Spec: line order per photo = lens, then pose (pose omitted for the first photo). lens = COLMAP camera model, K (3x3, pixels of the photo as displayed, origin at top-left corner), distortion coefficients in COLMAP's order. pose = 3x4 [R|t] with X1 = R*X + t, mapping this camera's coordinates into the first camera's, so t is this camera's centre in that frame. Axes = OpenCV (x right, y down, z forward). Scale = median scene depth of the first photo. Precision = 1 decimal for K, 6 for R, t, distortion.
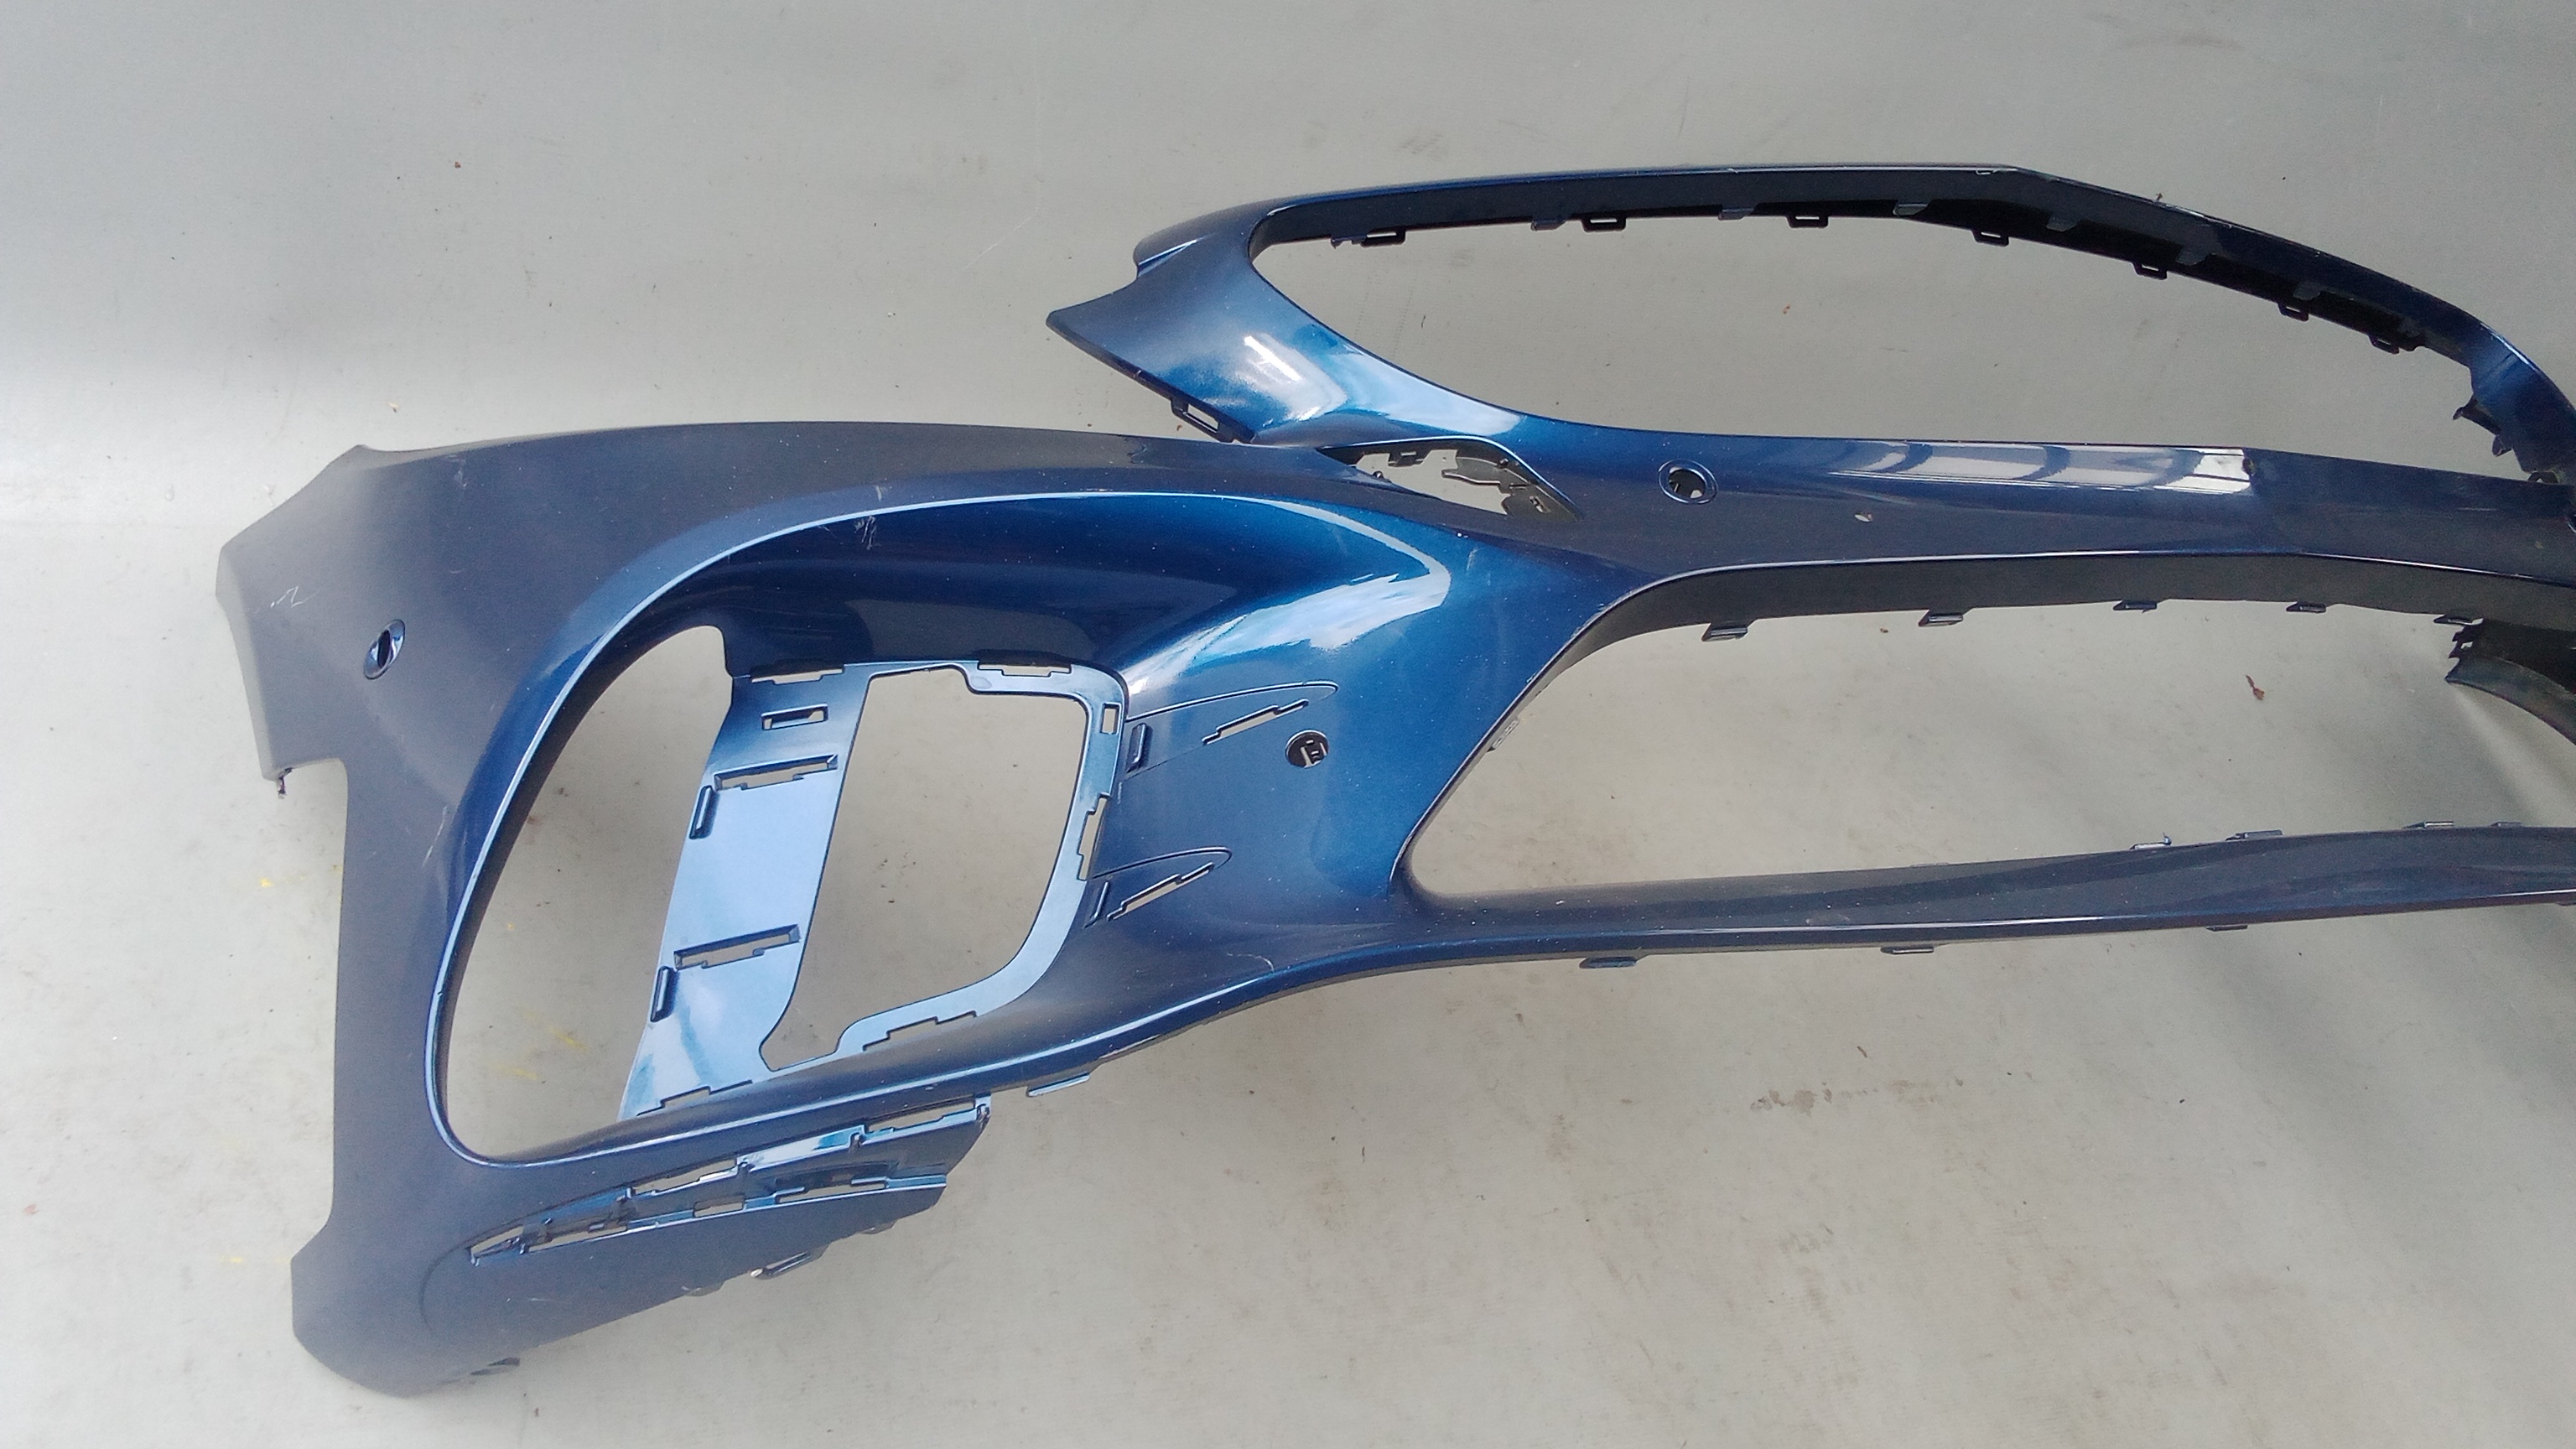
lens RADIAL K [[2006.3, 0, 1288.0], [0, 2006.3, 724.5], [0, 0, 1]] dist [0.041875, -0.077673]
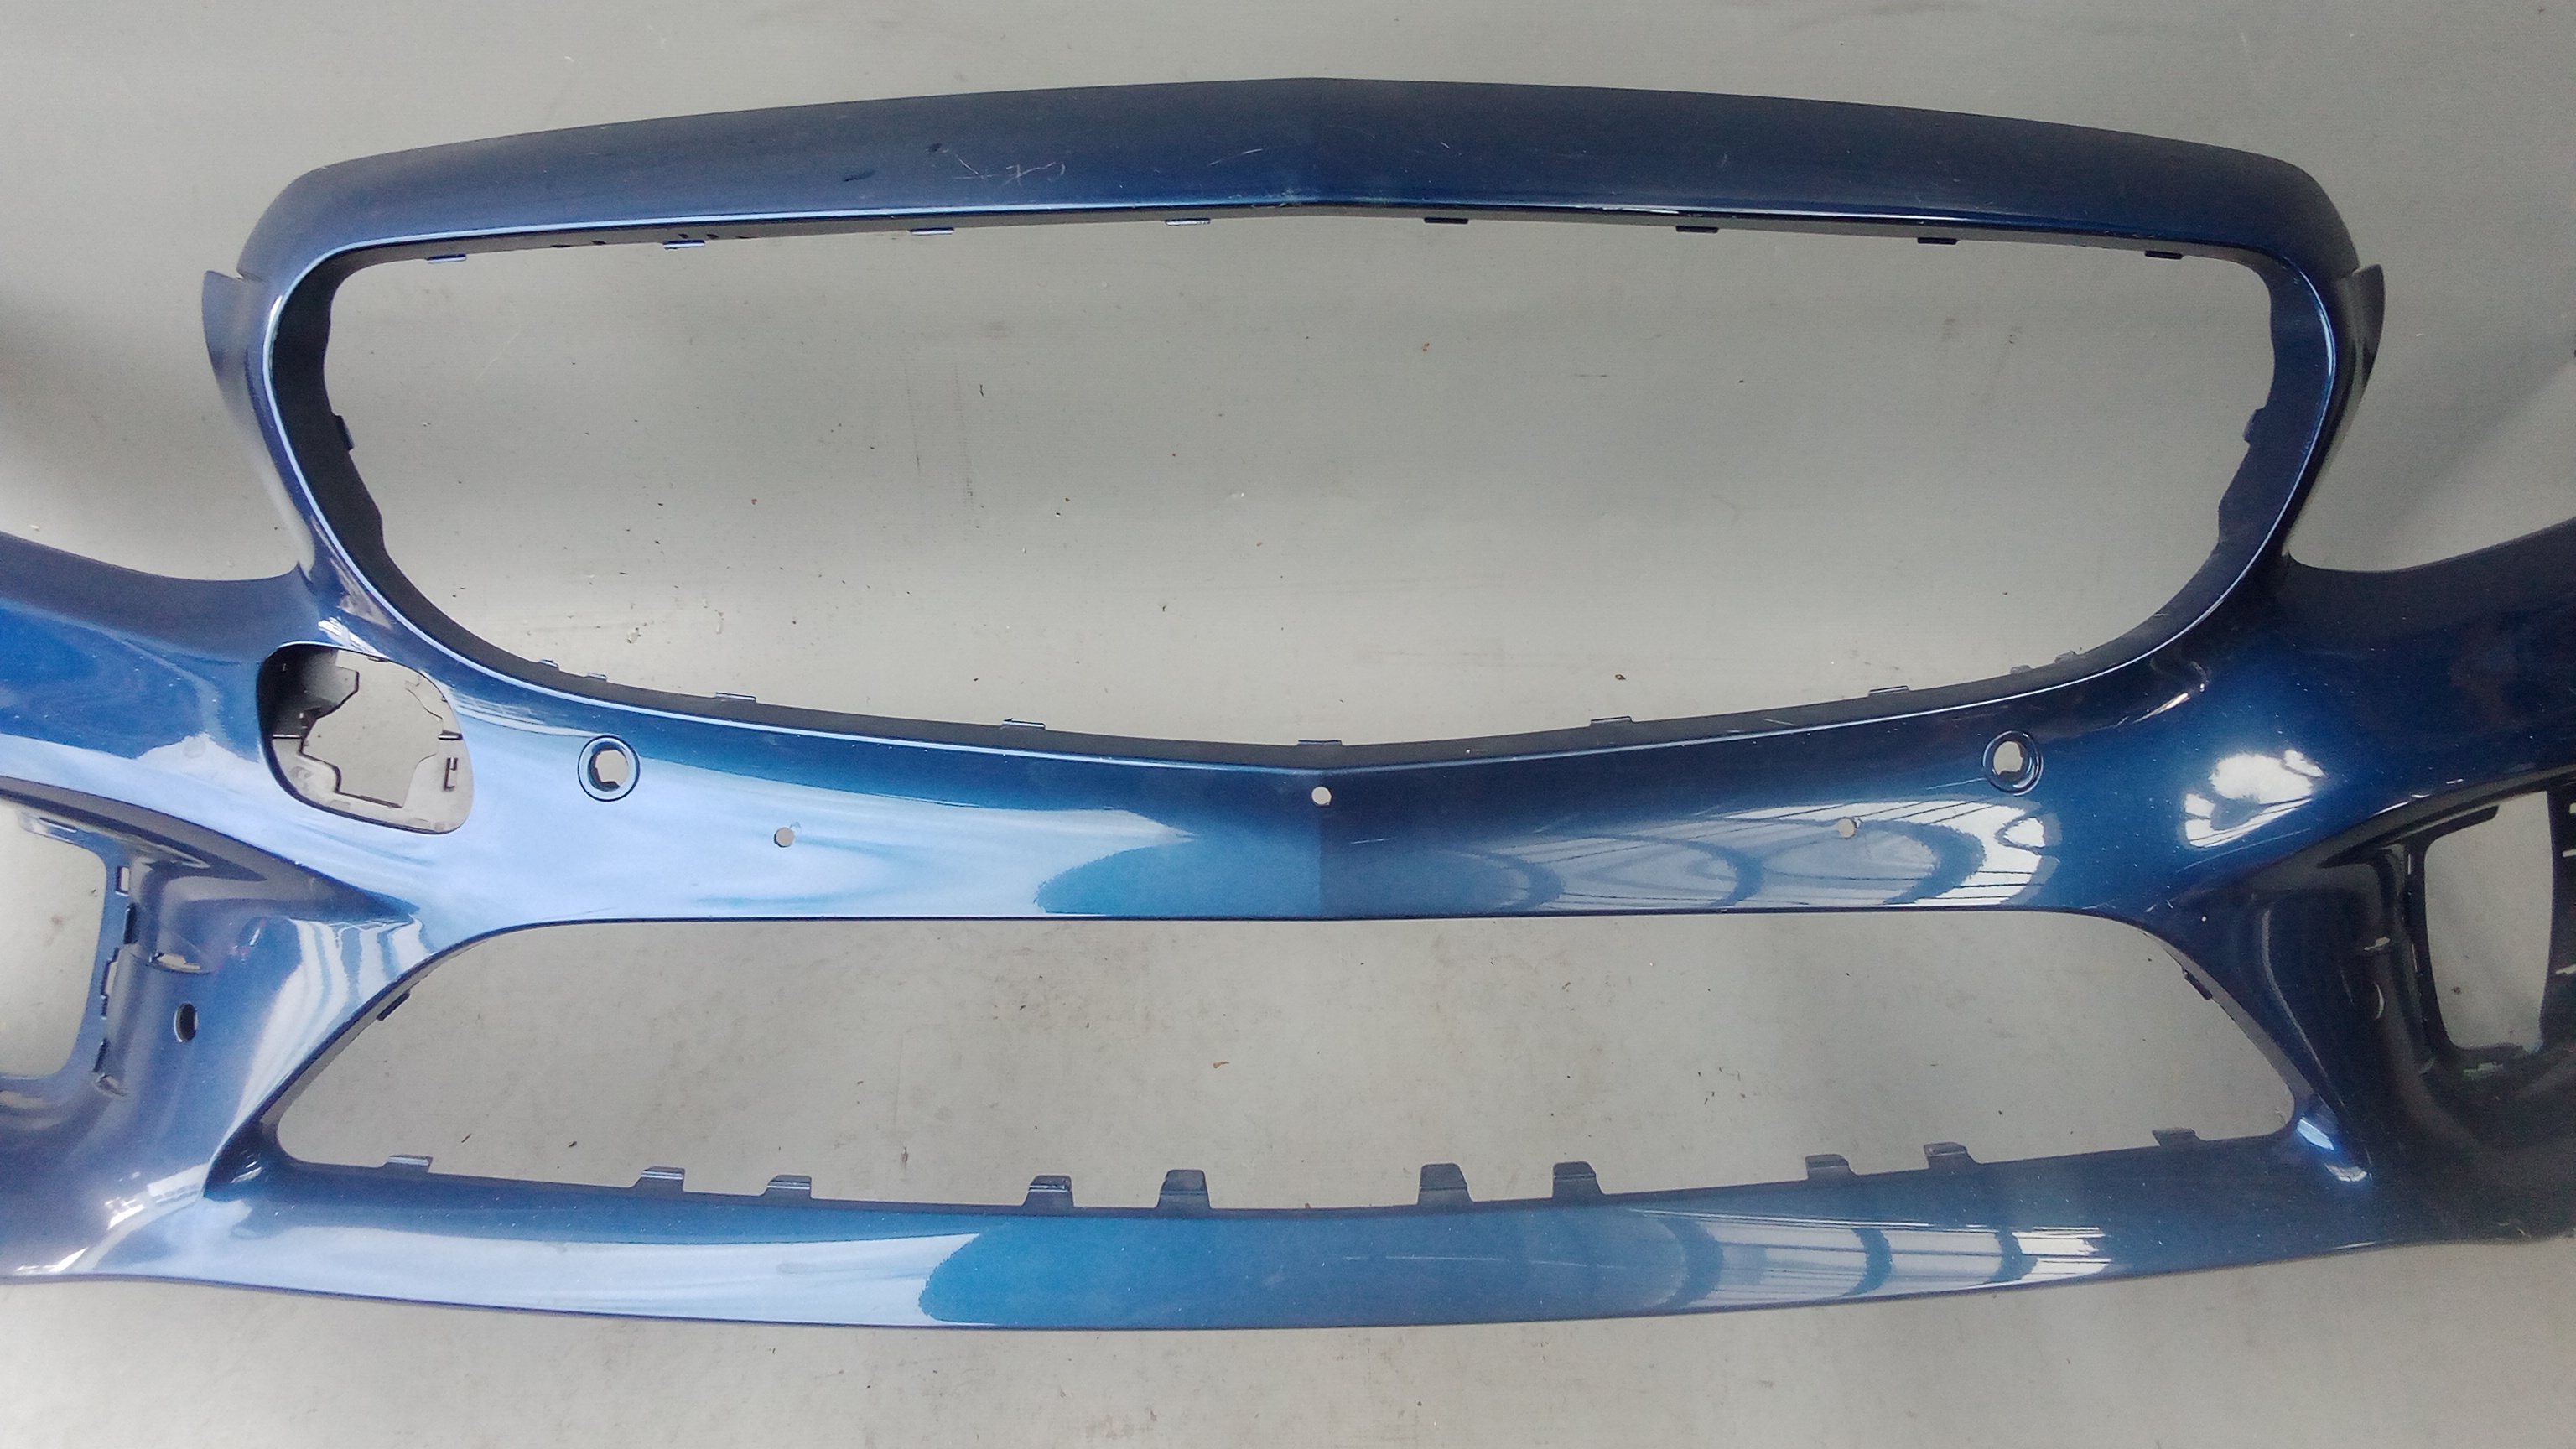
lens RADIAL K [[2014.4, 0, 1295.0], [0, 2014.4, 718.1], [0, 0, 1]] dist [0.049919, -0.097046]
pose [[0.932792, 0.060623, -0.355279, 0.663209], [0.003280, 0.984283, 0.176565, -0.257230], [0.360399, -0.165864, 0.917933, 0.178253]]
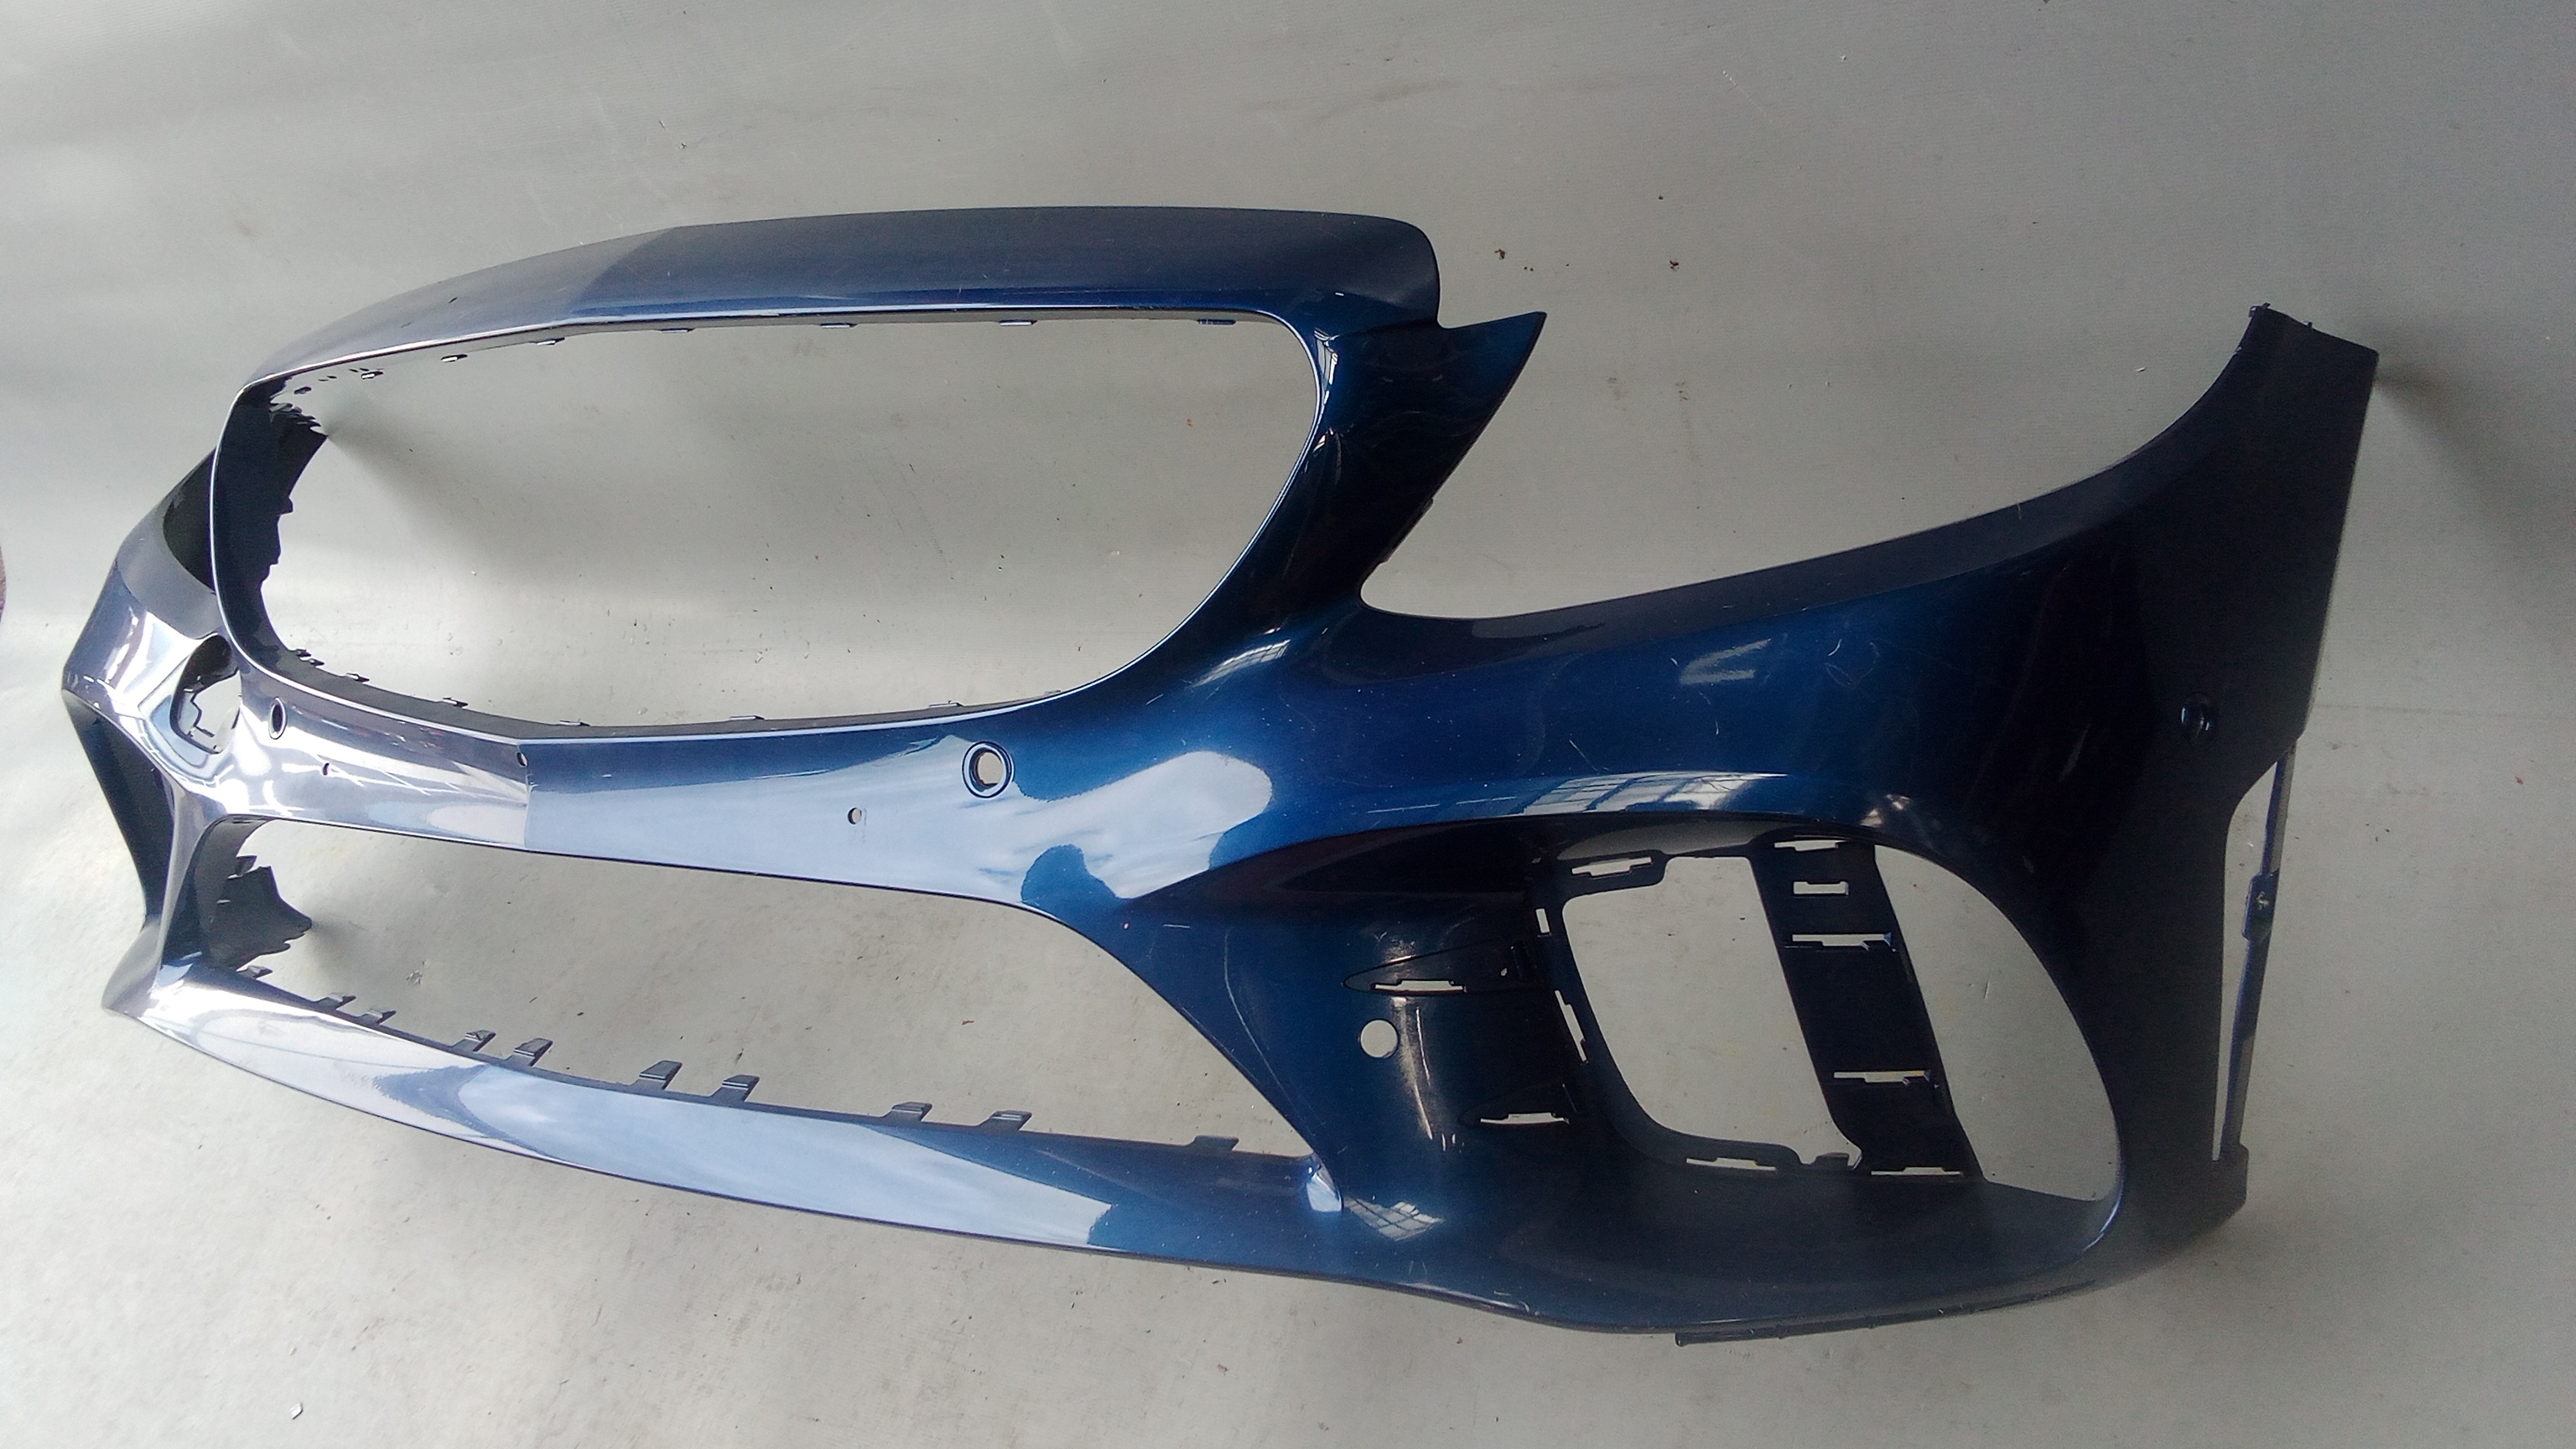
lens RADIAL K [[2006.3, 0, 1288.0], [0, 2006.3, 724.5], [0, 0, 1]] dist [0.041875, -0.077673]
pose [[0.578049, 0.087946, -0.811249, 1.410062], [0.031158, 0.991071, 0.129641, -0.235207], [0.815407, -0.100216, 0.570148, 0.578059]]
